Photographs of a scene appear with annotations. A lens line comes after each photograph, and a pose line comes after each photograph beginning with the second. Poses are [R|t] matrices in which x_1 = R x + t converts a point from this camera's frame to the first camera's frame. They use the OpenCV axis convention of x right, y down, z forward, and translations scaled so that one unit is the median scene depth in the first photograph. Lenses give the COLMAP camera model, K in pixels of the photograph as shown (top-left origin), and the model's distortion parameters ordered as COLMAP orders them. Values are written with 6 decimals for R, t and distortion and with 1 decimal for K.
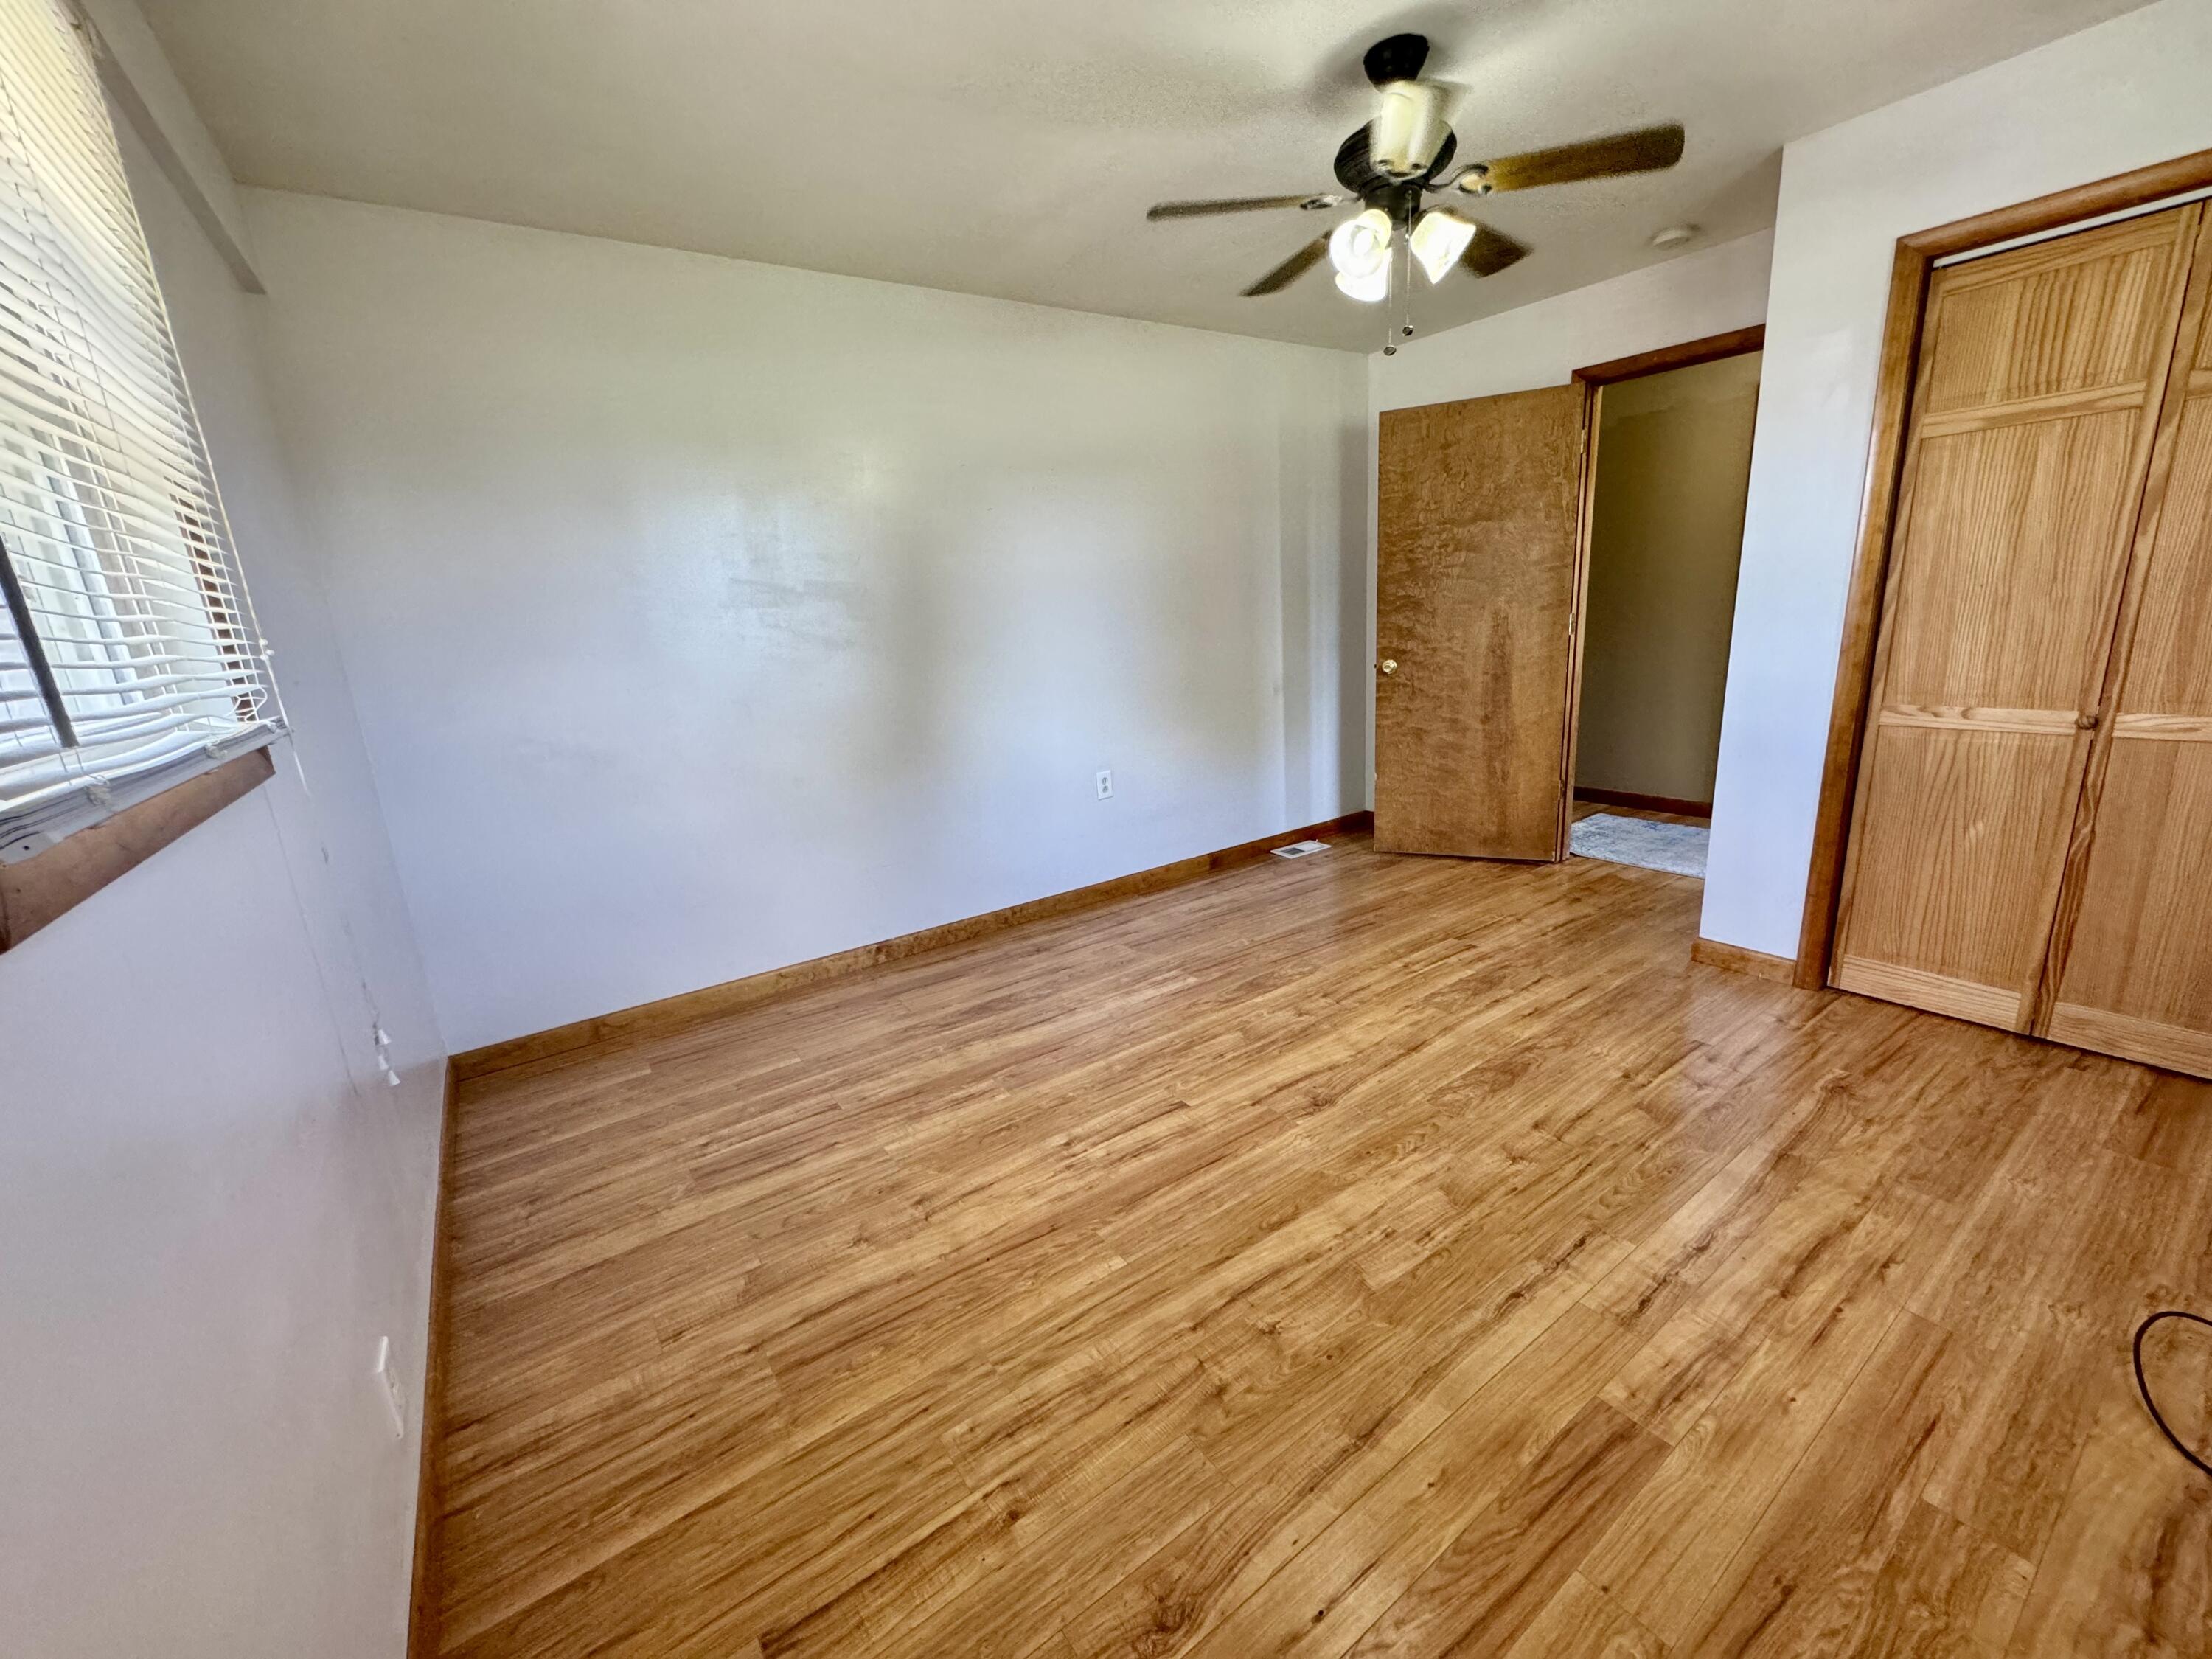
lens RADIAL K [[887.0, 0, 1106.0], [0, 887.0, 829.5], [0, 0, 1]] dist [-0.001255, -0.000349]
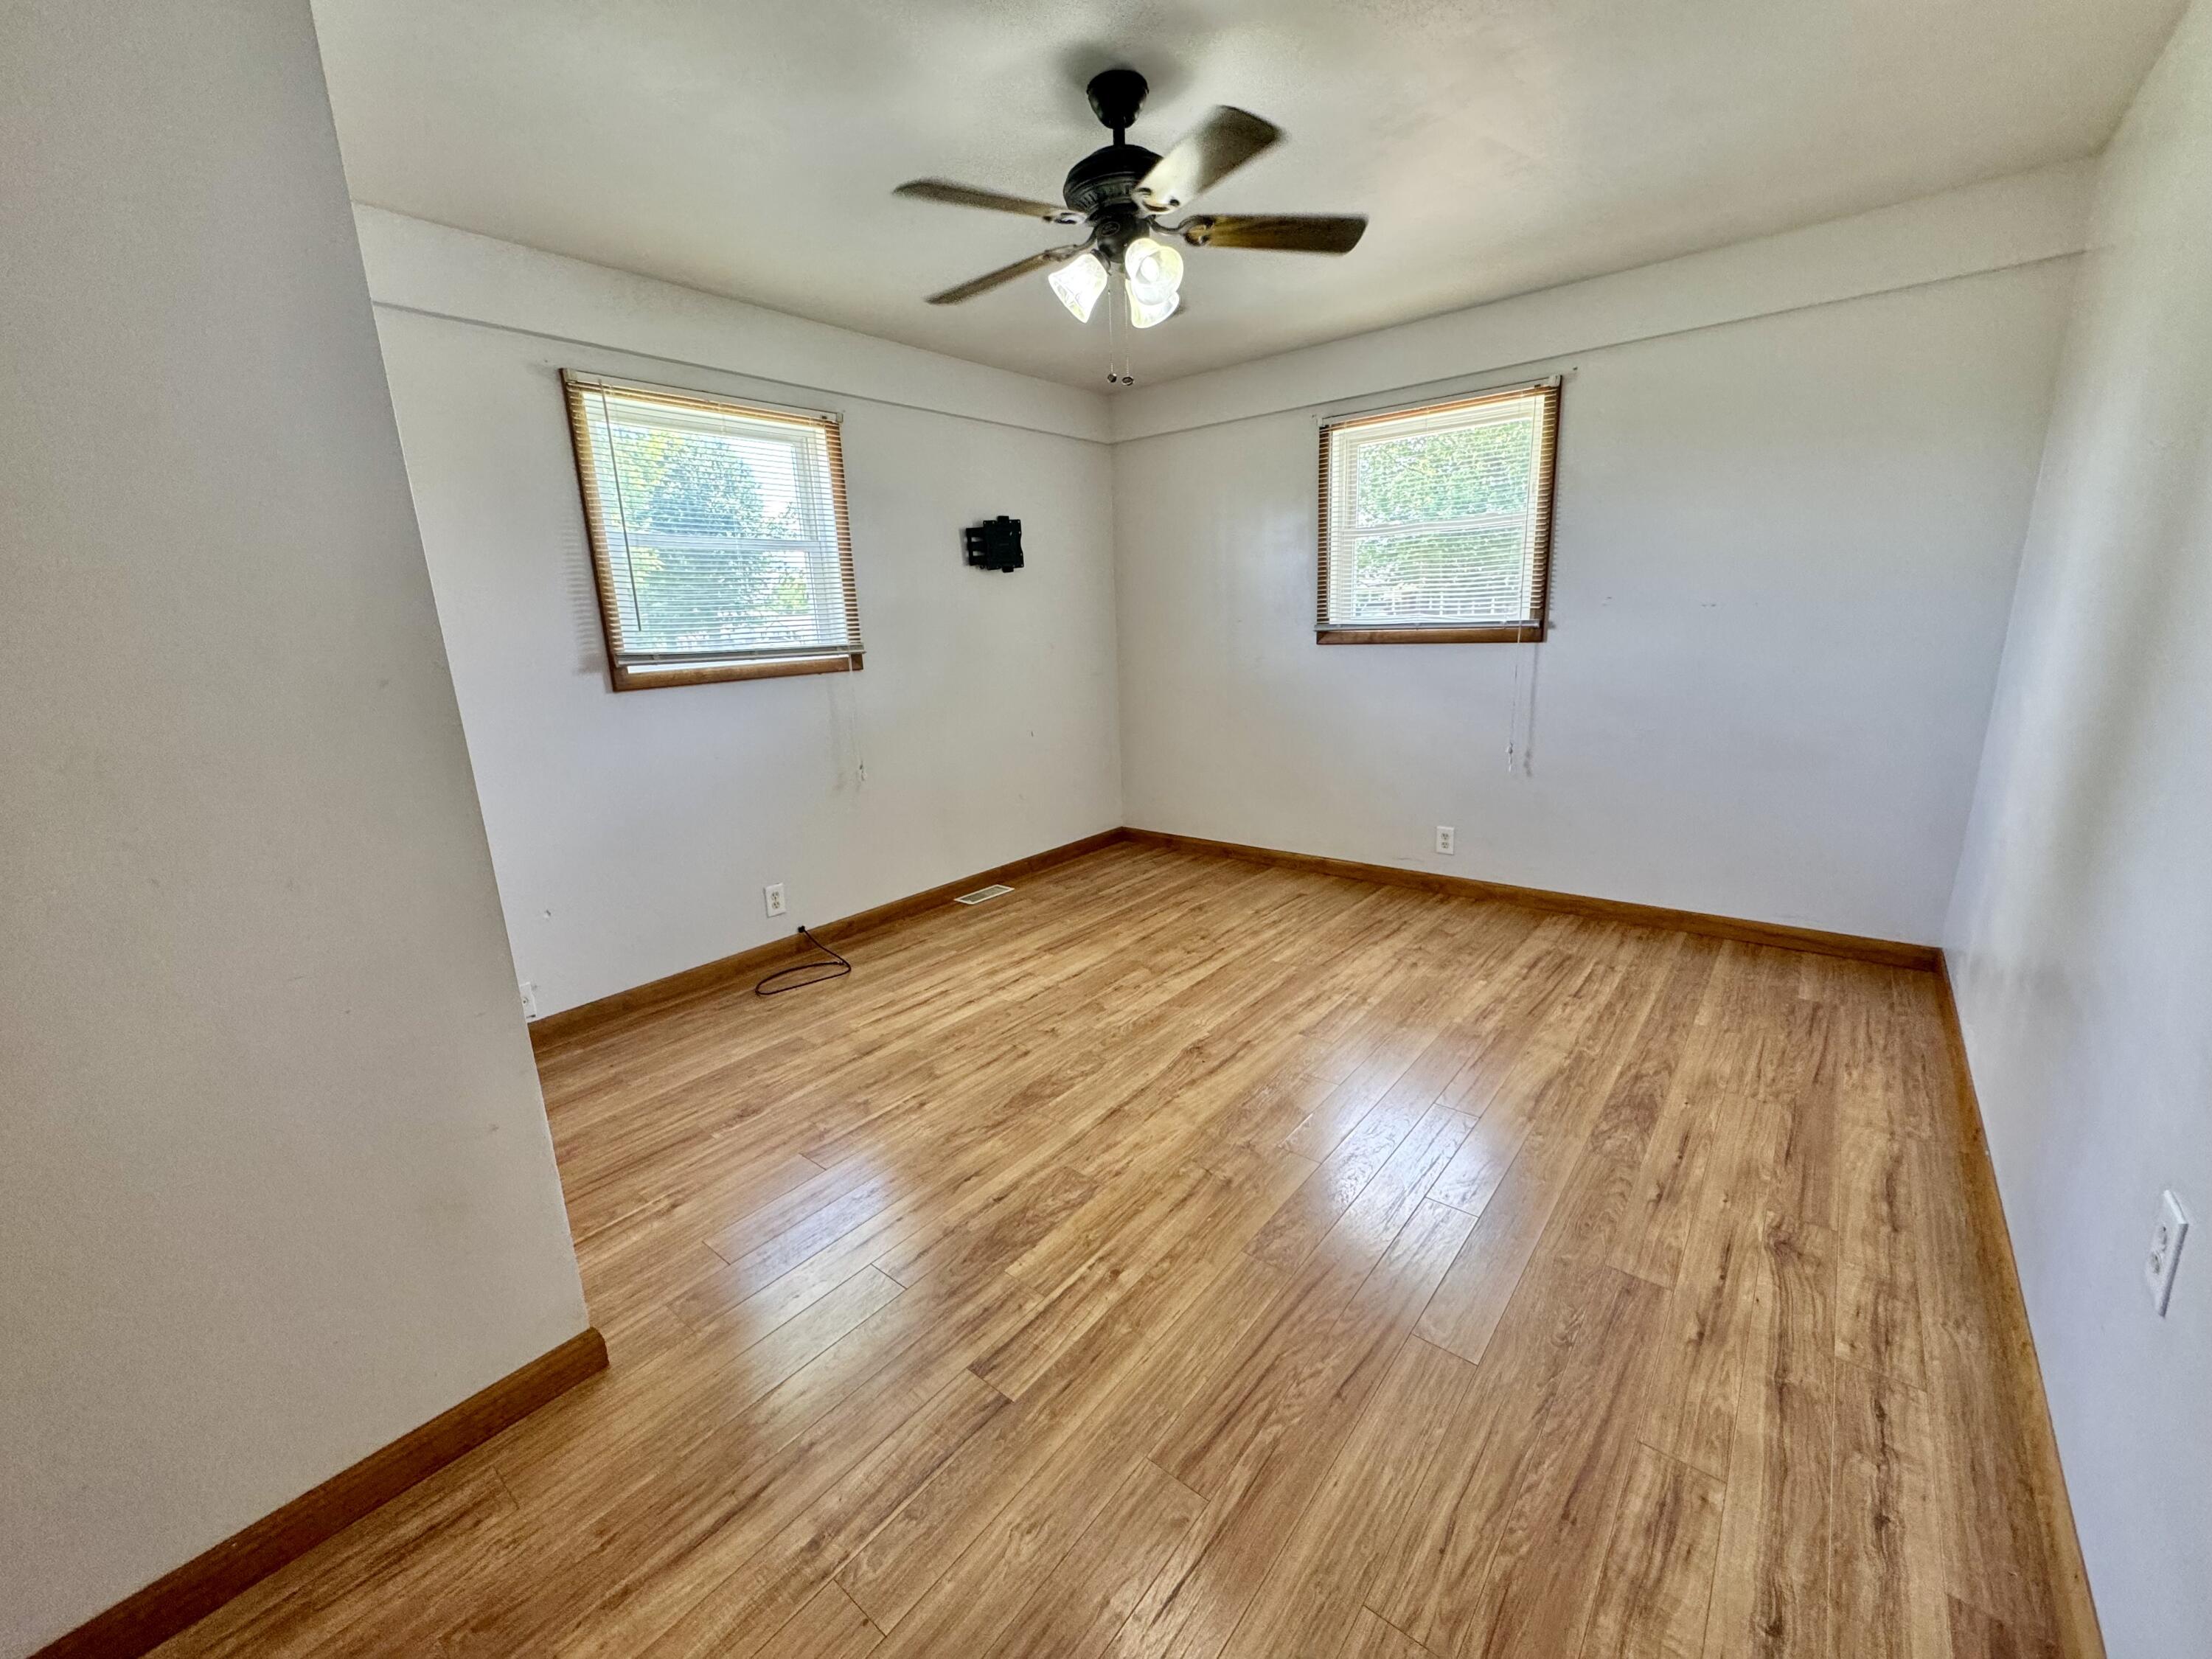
lens RADIAL K [[887.0, 0, 1106.0], [0, 887.0, 829.5], [0, 0, 1]] dist [-0.001255, -0.000349]
pose [[-0.958232, 0.159329, -0.237498, 0.624787], [0.028312, 0.879207, 0.475598, -0.537590], [0.284586, 0.449009, -0.846996, 1.949914]]
